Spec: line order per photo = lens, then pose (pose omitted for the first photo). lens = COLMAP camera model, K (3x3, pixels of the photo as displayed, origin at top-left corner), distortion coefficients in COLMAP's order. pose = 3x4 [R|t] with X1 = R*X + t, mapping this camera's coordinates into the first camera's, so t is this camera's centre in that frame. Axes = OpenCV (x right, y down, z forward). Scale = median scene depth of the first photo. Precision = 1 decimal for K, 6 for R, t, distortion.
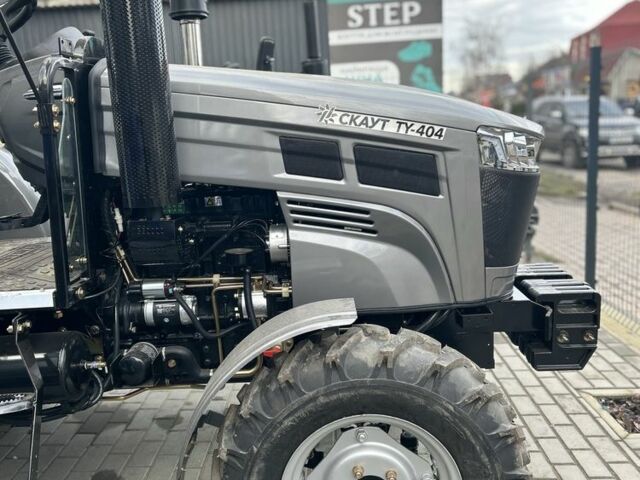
lens RADIAL K [[649.0, 0, 320.0], [0, 649.0, 240.0], [0, 0, 1]] dist [0.094754, -0.135062]
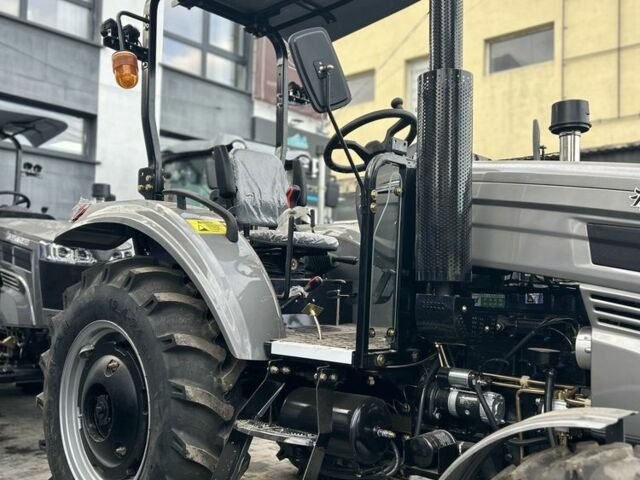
lens RADIAL K [[649.0, 0, 320.0], [0, 649.0, 240.0], [0, 0, 1]] dist [0.094754, -0.135062]
pose [[0.750617, 0.032134, -0.659956, 0.260233], [-0.185347, 0.968954, -0.163629, 0.082216], [0.634209, 0.245143, 0.733269, 0.096497]]
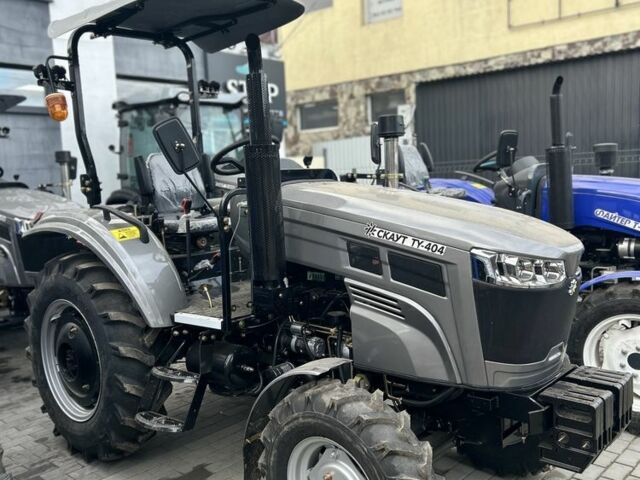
lens RADIAL K [[649.0, 0, 320.0], [0, 649.0, 240.0], [0, 0, 1]] dist [0.094754, -0.135062]
pose [[0.762097, 0.087911, -0.641467, 0.818570], [-0.115461, 0.993311, -0.001044, -0.150953], [0.637085, 0.074861, 0.767150, -0.158122]]
